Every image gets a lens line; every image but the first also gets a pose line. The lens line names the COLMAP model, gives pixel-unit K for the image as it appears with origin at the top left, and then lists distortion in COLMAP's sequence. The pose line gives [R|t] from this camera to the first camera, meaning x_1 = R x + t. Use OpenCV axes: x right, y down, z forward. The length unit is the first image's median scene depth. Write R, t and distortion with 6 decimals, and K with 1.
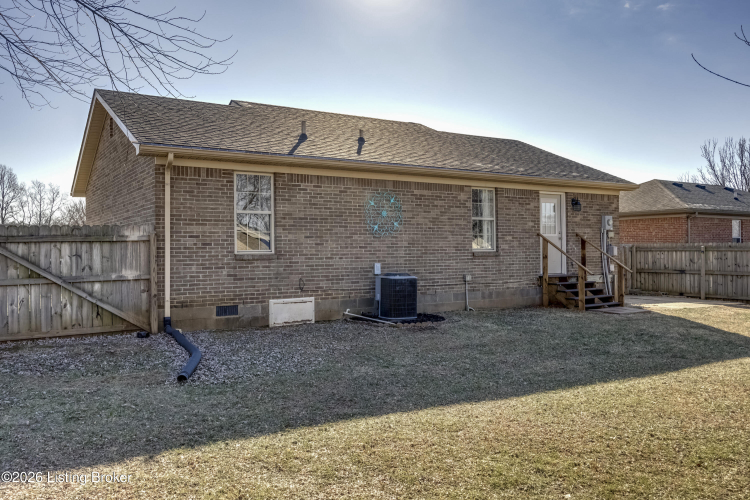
lens RADIAL K [[613.8, 0, 373.3], [0, 613.8, 249.8], [0, 0, 1]] dist [-0.012109, -0.008606]
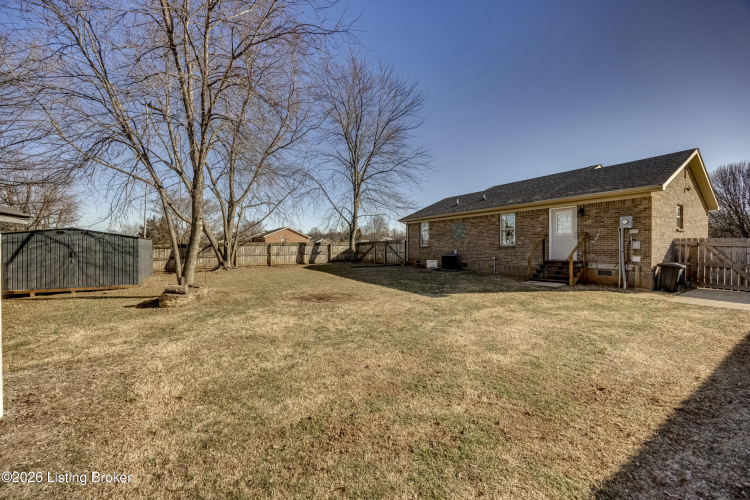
lens RADIAL K [[285.8, 0, 376.0], [0, 285.8, 247.6], [0, 0, 1]] dist [-0.004076, -0.000244]
pose [[0.003316, 0.008847, -0.999955, 1.370274], [0.005457, 0.999946, 0.008865, -0.001284], [0.999980, -0.005486, 0.003268, 0.709519]]
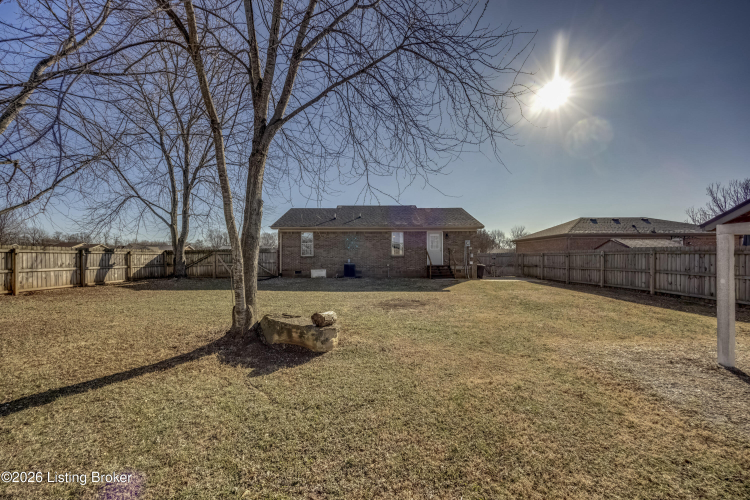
lens RADIAL K [[285.8, 0, 375.9], [0, 285.8, 260.9], [0, 0, 1]] dist [-0.004076, -0.000244]
pose [[0.852714, 0.009877, -0.522284, 0.934827], [-0.002346, 0.999884, 0.015079, 0.009359], [0.522372, -0.011633, 0.852638, -0.143695]]
